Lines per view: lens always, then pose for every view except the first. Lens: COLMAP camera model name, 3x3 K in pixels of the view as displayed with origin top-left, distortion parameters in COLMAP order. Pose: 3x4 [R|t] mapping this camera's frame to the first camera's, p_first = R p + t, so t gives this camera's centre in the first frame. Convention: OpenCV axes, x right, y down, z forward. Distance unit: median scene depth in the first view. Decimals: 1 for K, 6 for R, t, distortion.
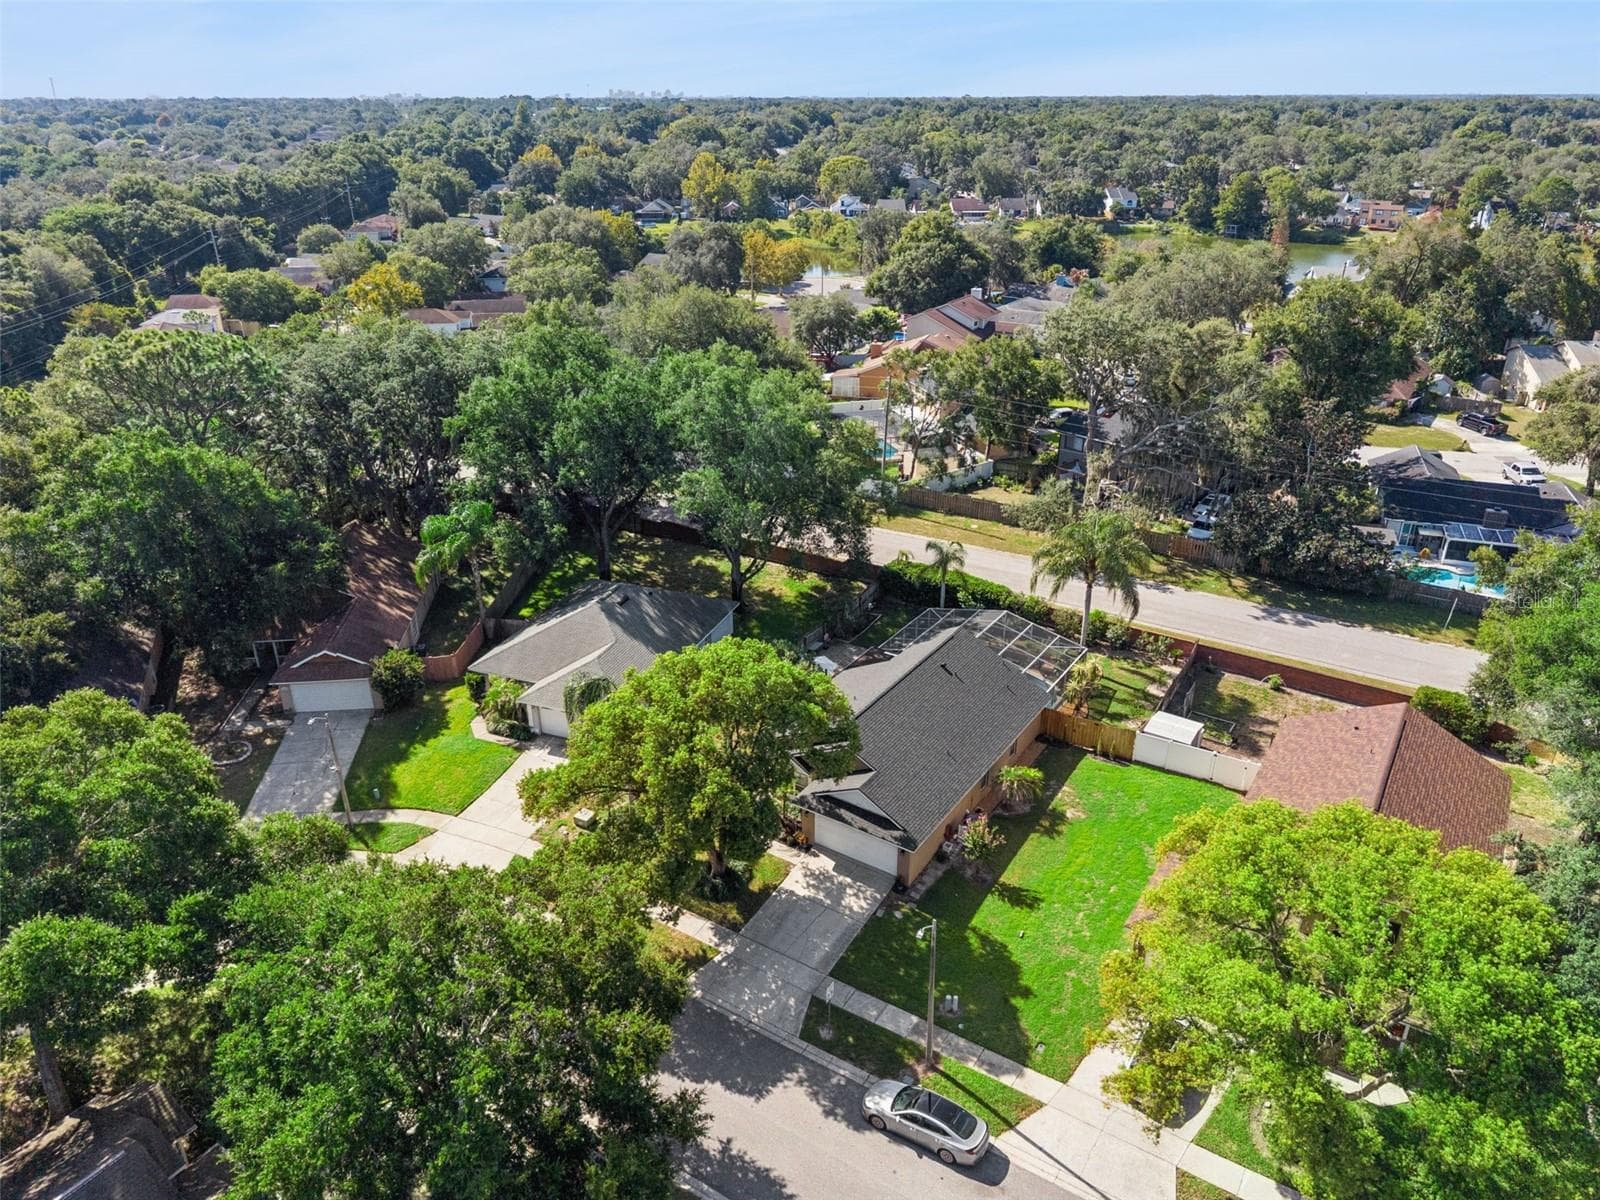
lens RADIAL K [[1096.0, 0, 800.4], [0, 1096.0, 598.0], [0, 0, 1]] dist [0.024114, -0.003432]
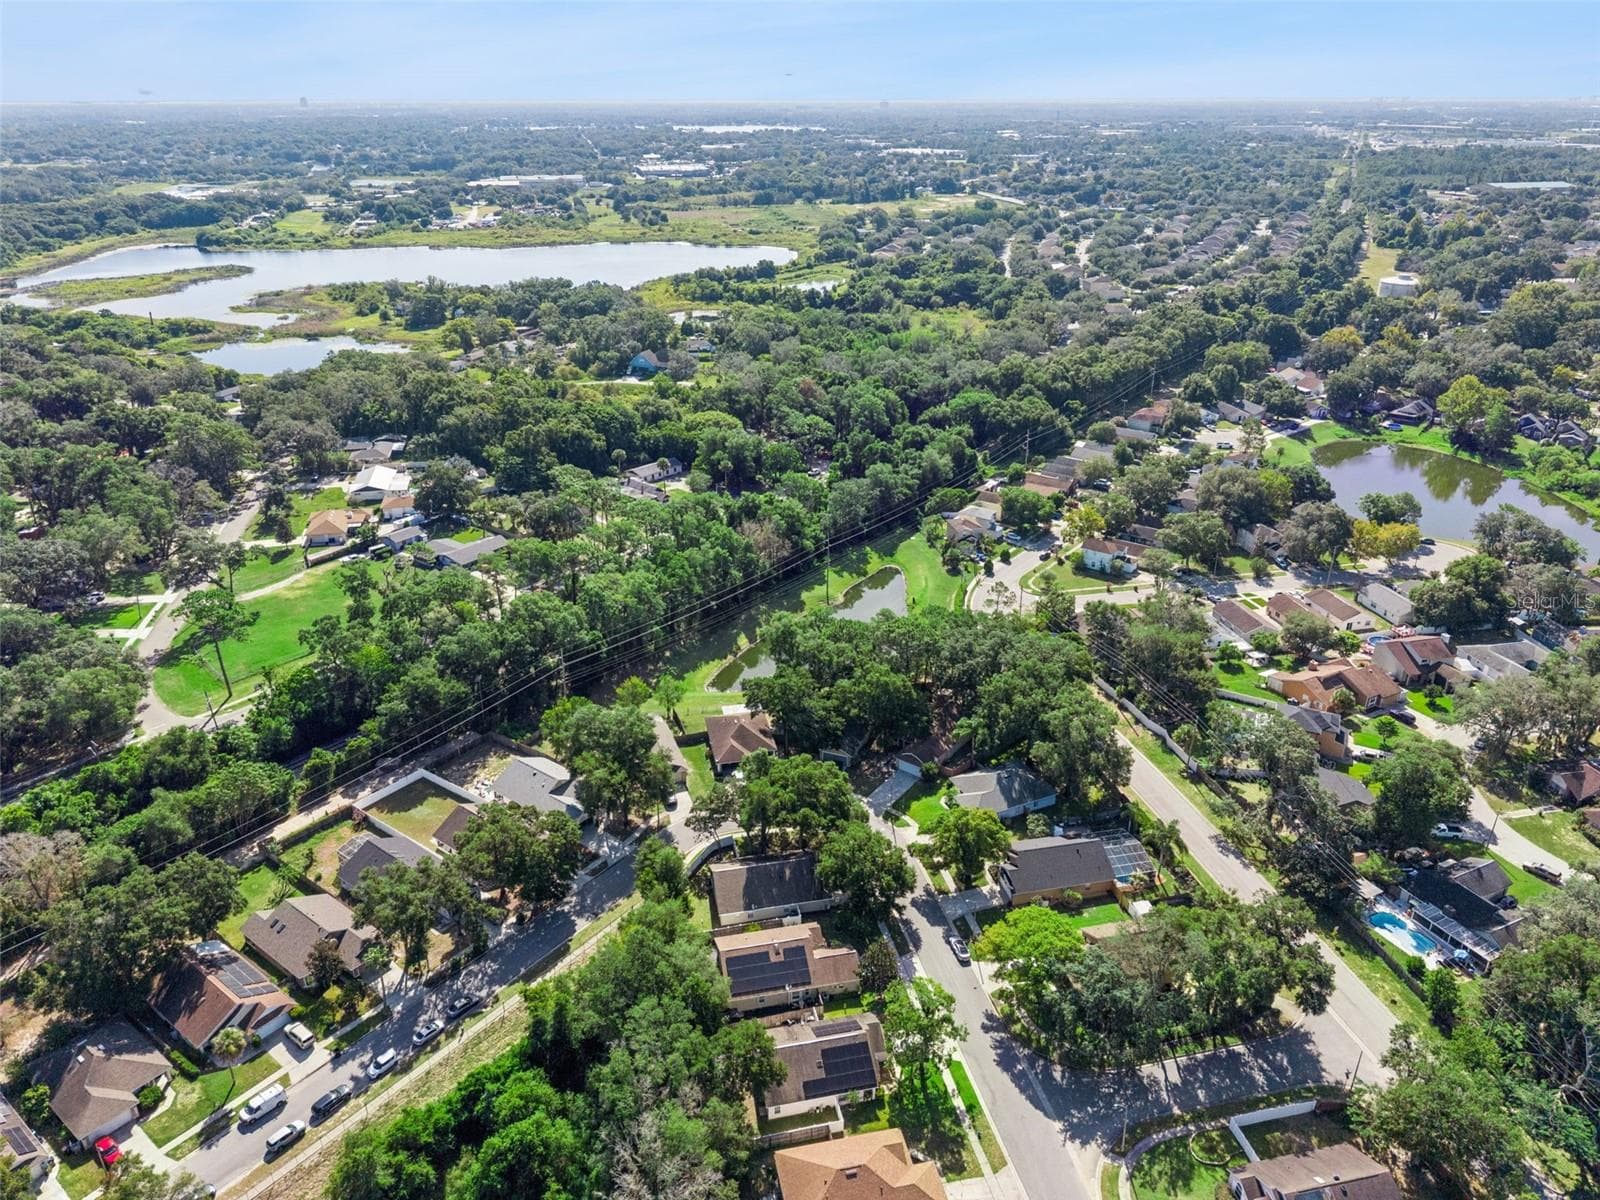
lens RADIAL K [[1096.0, 0, 792.7], [0, 1096.0, 603.3], [0, 0, 1]] dist [0.024114, -0.003432]
pose [[0.715540, 0.287045, -0.636874, 1.136948], [-0.287106, 0.951961, 0.106488, -0.579894], [0.636846, 0.106654, 0.763579, -1.540317]]
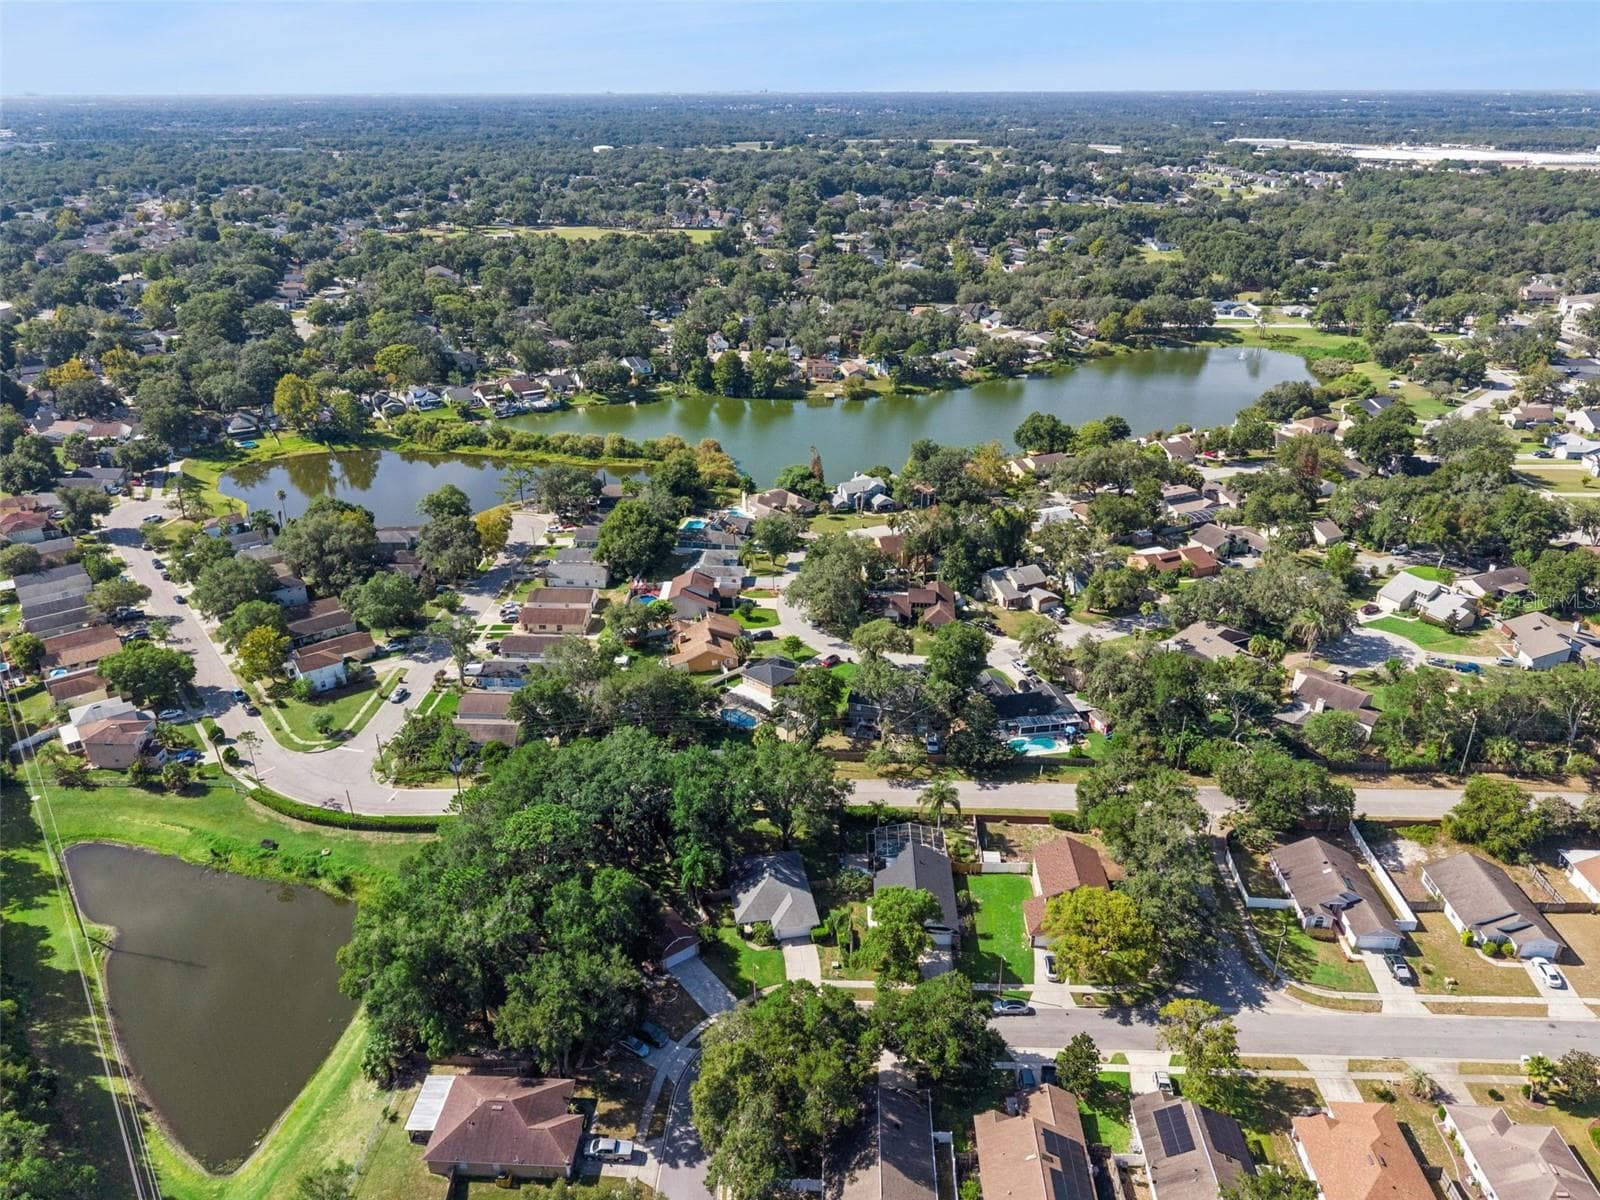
lens RADIAL K [[1096.0, 0, 799.4], [0, 1096.0, 602.1], [0, 0, 1]] dist [0.024114, -0.003432]
pose [[0.858260, -0.217016, 0.465074, -1.187293], [0.213462, 0.975042, 0.061052, -0.755241], [-0.466716, 0.046878, 0.883164, -1.219828]]
